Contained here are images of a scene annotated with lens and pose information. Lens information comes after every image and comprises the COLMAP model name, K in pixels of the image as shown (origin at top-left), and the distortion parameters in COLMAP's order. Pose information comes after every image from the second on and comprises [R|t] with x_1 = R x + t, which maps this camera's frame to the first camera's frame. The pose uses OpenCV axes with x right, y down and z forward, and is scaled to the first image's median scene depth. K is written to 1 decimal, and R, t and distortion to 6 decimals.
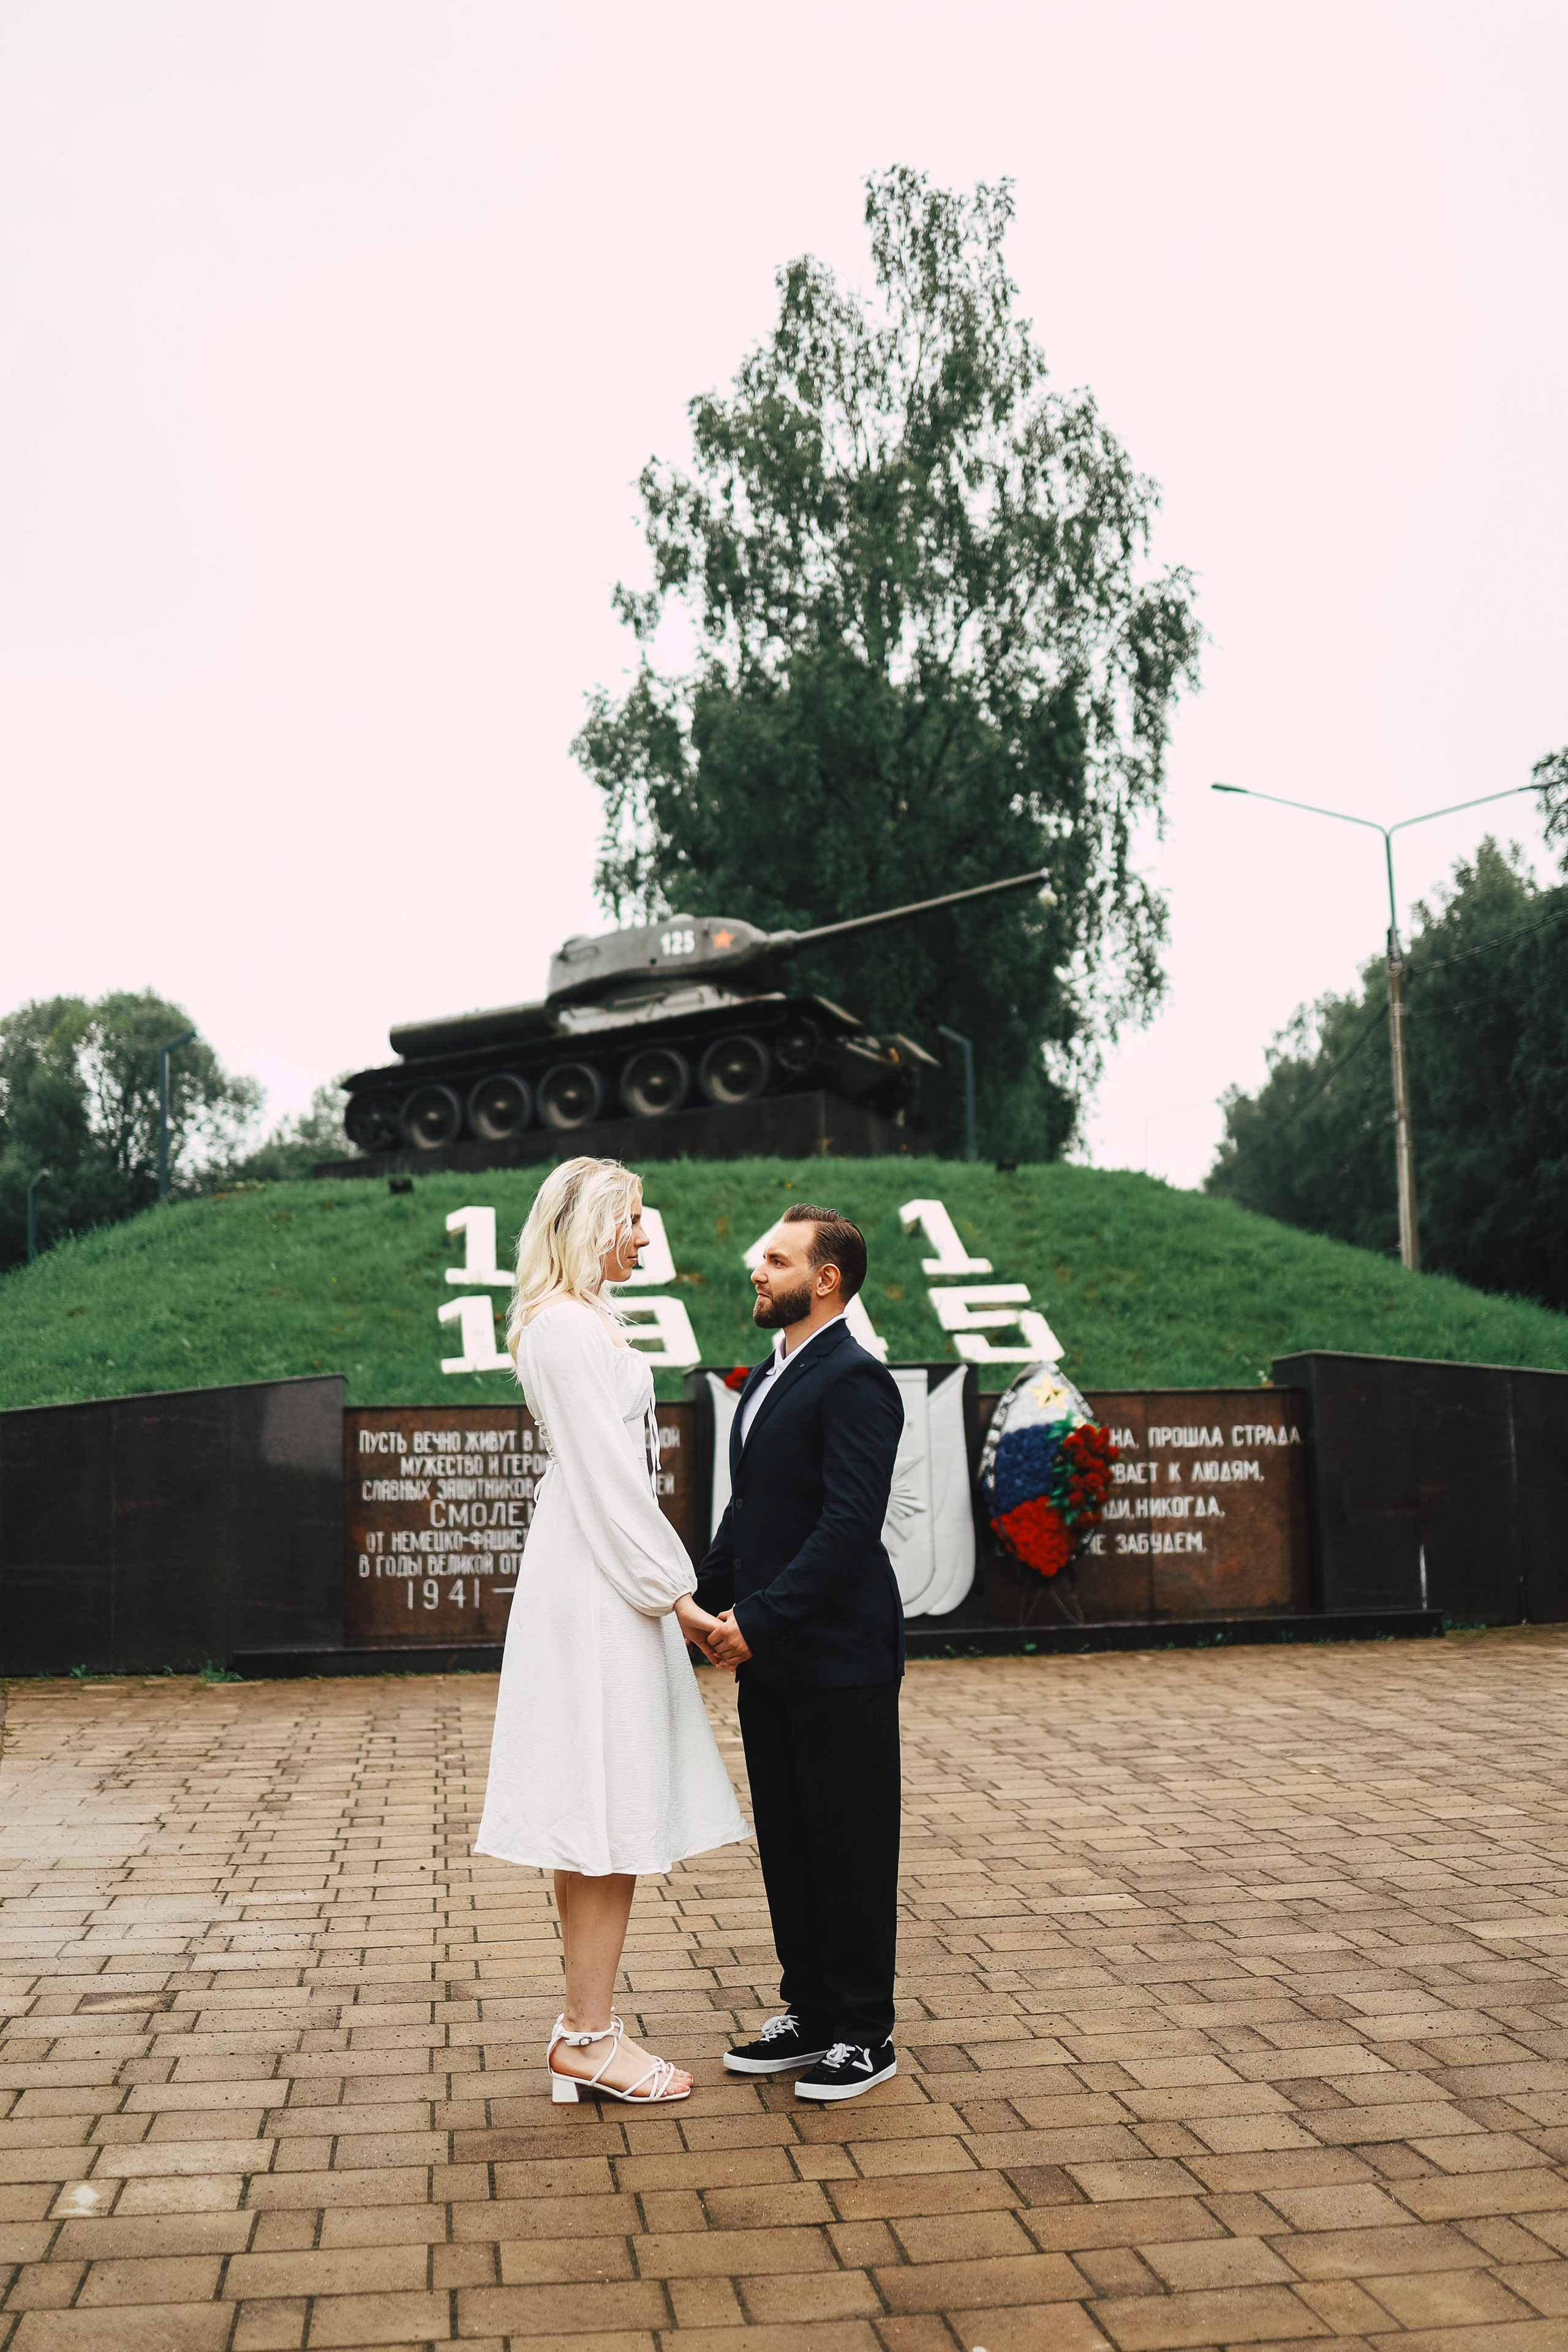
lens RADIAL K [[2331.0, 0, 793.0], [0, 2331.0, 1181.0], [0, 0, 1]] dist [-0.090758, 0.026572]
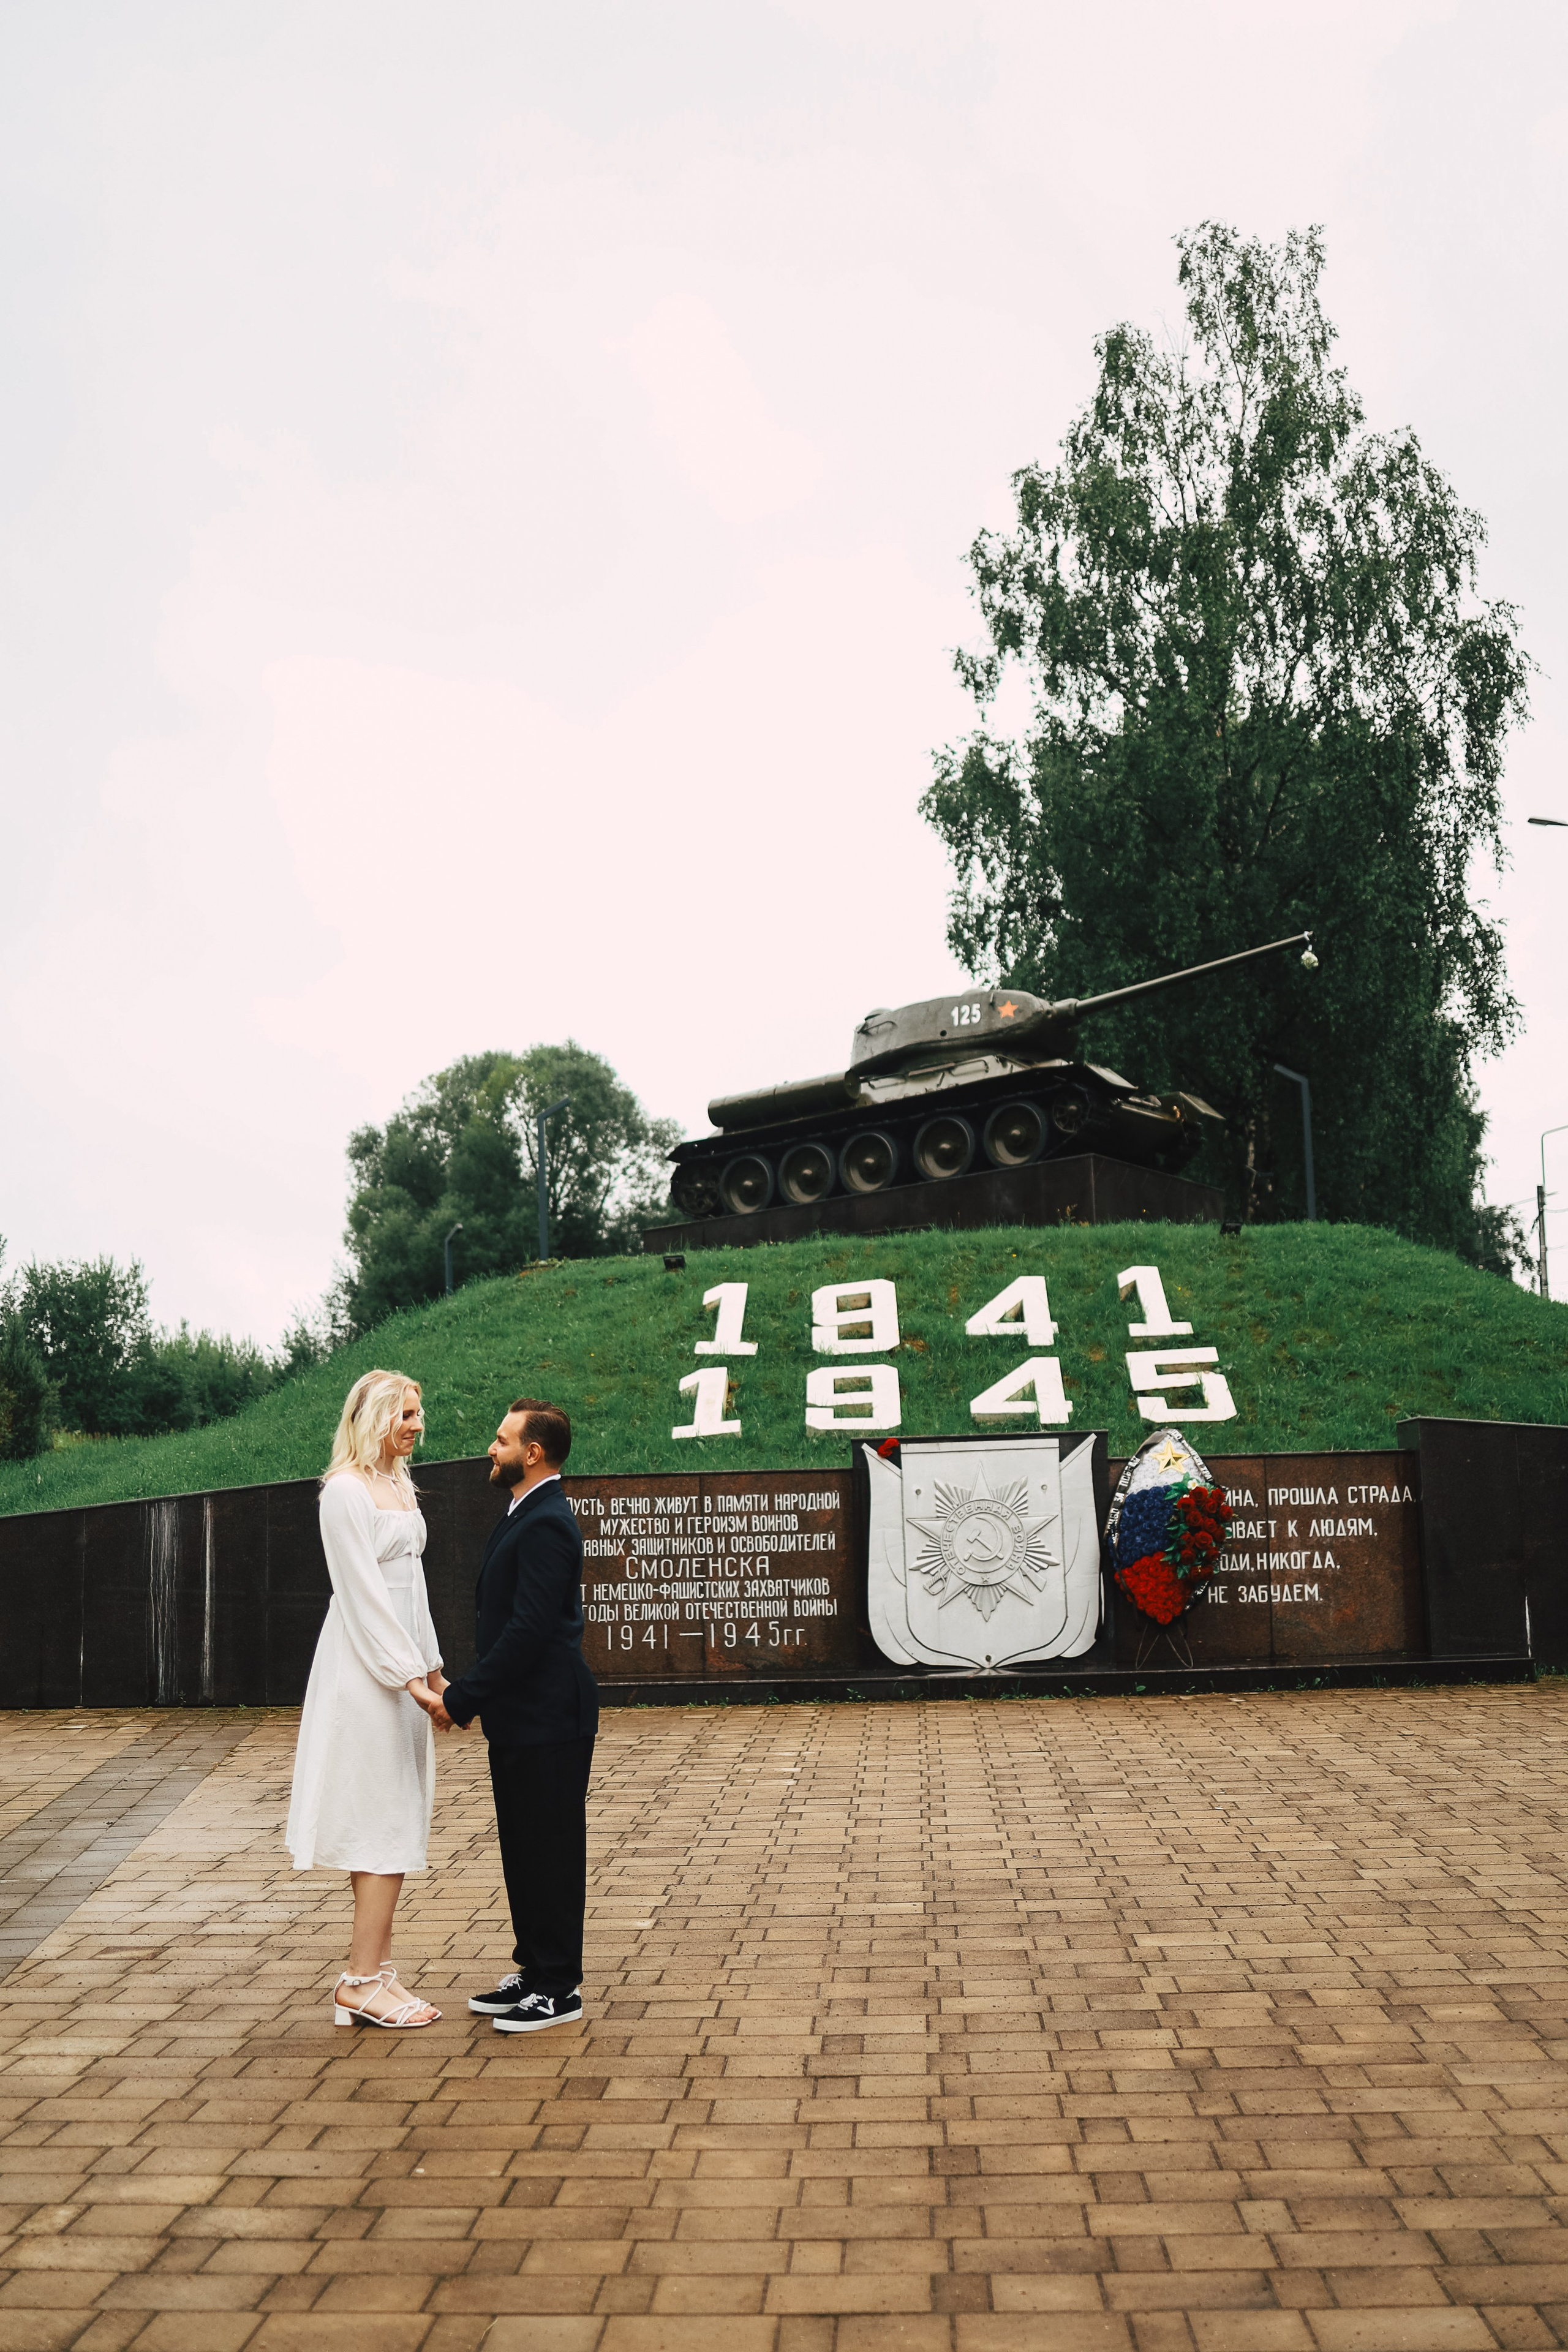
lens RADIAL K [[2305.2, 0, 769.4], [0, 2305.2, 1176.4], [0, 0, 1]] dist [-0.060125, 0.015224]
pose [[0.979282, -0.031674, -0.200008, 0.121004], [0.029722, 0.999477, -0.012754, -0.029113], [0.200307, 0.006545, 0.979711, -0.096389]]
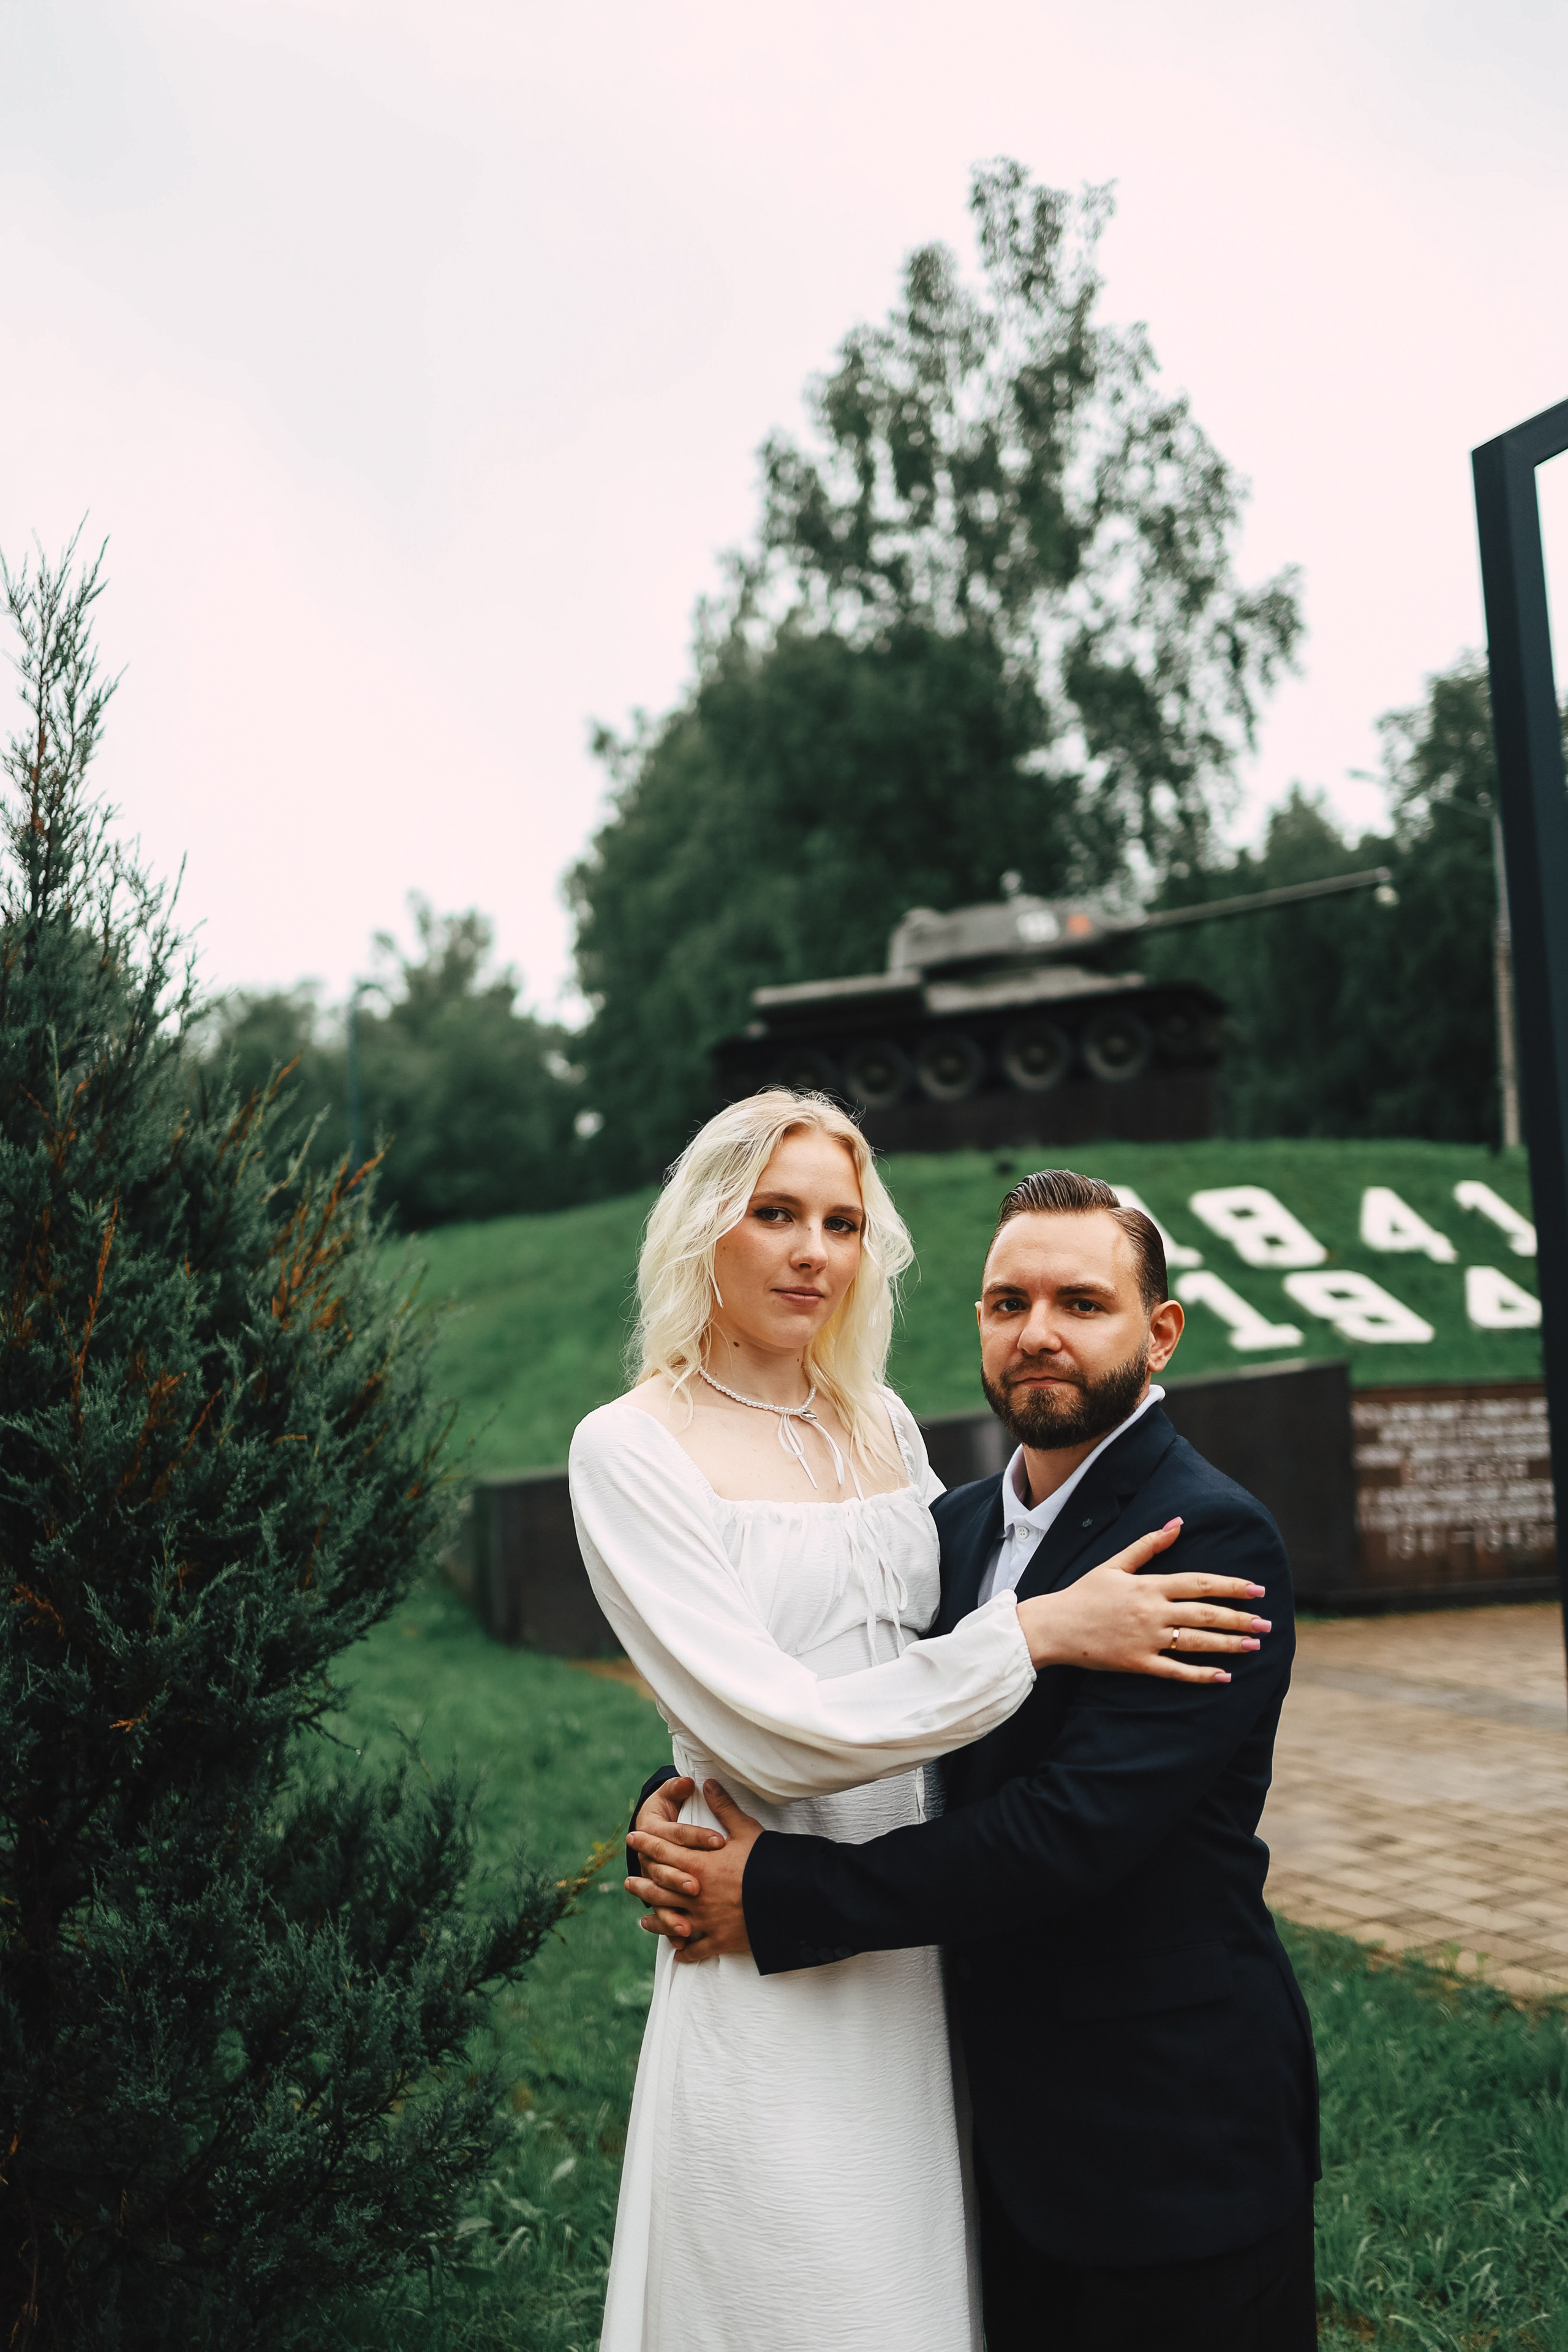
lens RADIAL K [[2331.0, 0, 793.0], [0, 2331.0, 1181.0], [0, 0, 1]] dist [-0.090758, 0.026572]
pose [[0.991164, 0.004361, 0.132572, -0.495671], [-0.009172, 0.999320, 0.035701, -0.036967], [-0.132327, -0.036602, 0.990530, -0.100933]]
